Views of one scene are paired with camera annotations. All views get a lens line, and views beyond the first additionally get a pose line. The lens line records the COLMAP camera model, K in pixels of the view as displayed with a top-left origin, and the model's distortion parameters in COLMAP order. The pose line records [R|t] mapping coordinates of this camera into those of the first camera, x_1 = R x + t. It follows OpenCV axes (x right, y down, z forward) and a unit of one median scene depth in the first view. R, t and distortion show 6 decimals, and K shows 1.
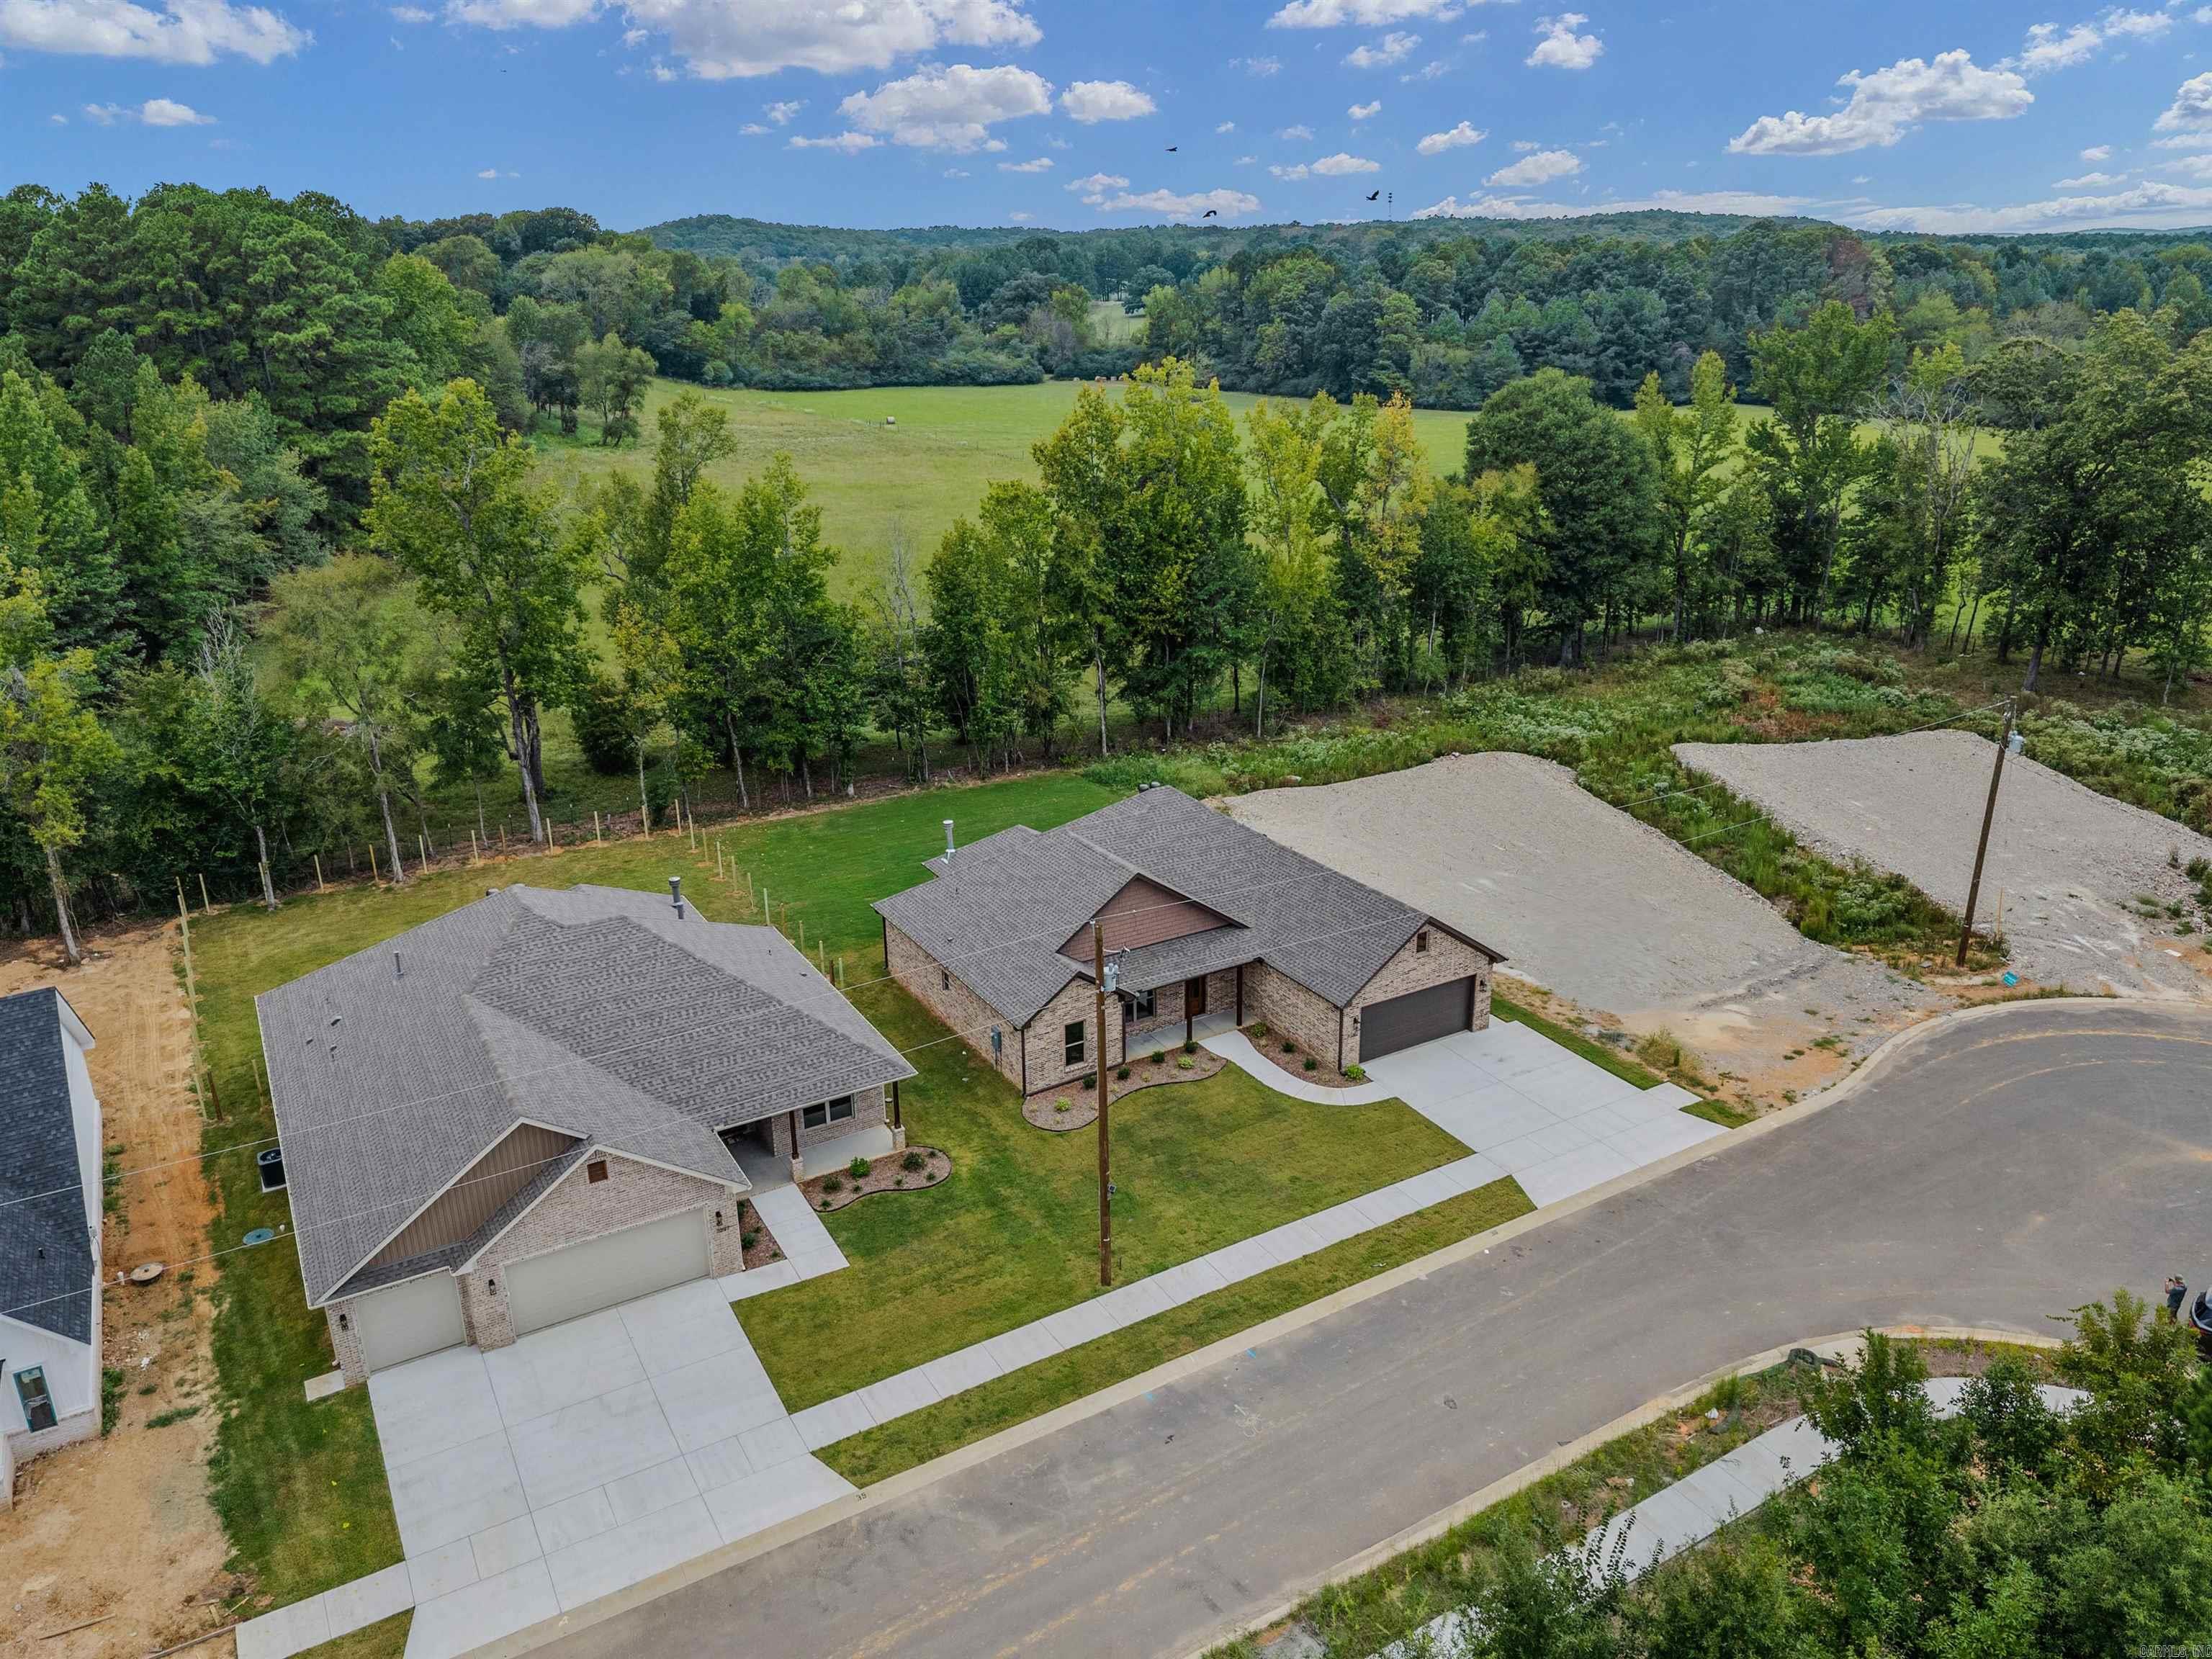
lens RADIAL K [[1517.2, 0, 1105.9], [0, 1517.2, 830.2], [0, 0, 1]] dist [0.021632, -0.025169]
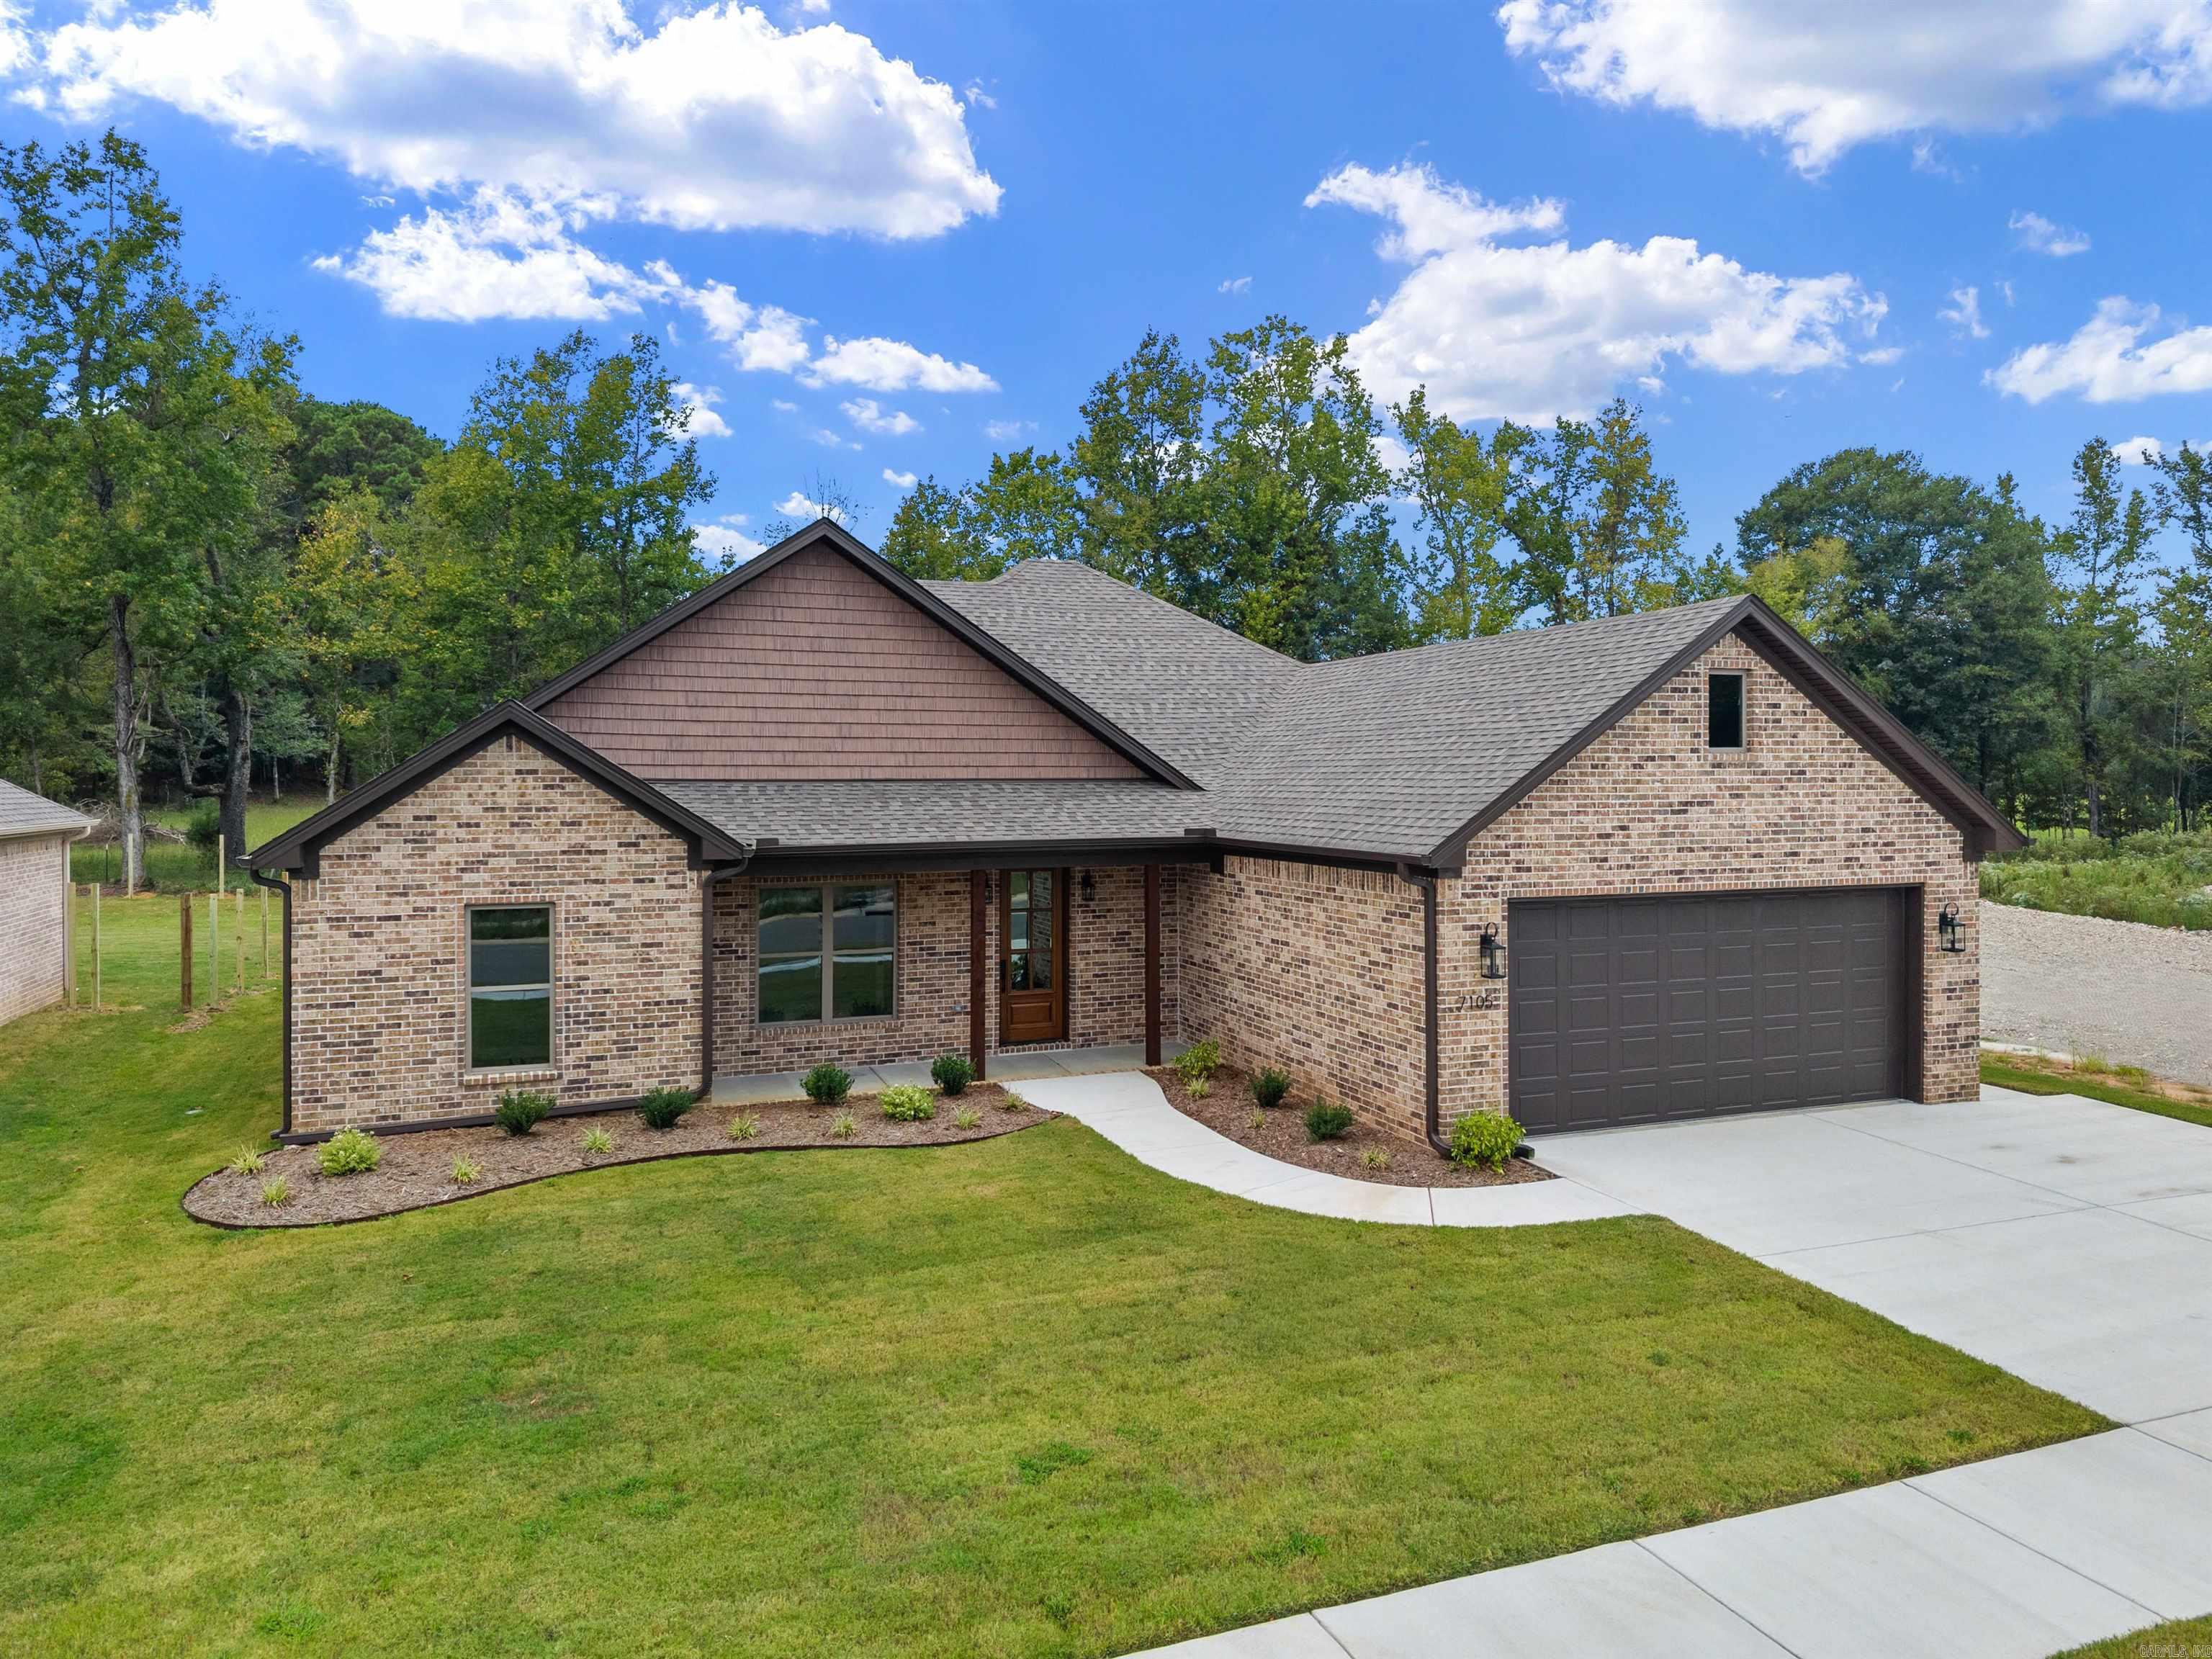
lens RADIAL K [[1517.2, 0, 1116.0], [0, 1517.2, 773.2], [0, 0, 1]] dist [0.021632, -0.025169]
pose [[0.987446, 0.014430, -0.157298, 0.139478], [-0.065649, 0.943230, -0.325587, 0.187473], [0.143670, 0.331826, 0.932336, 0.717242]]
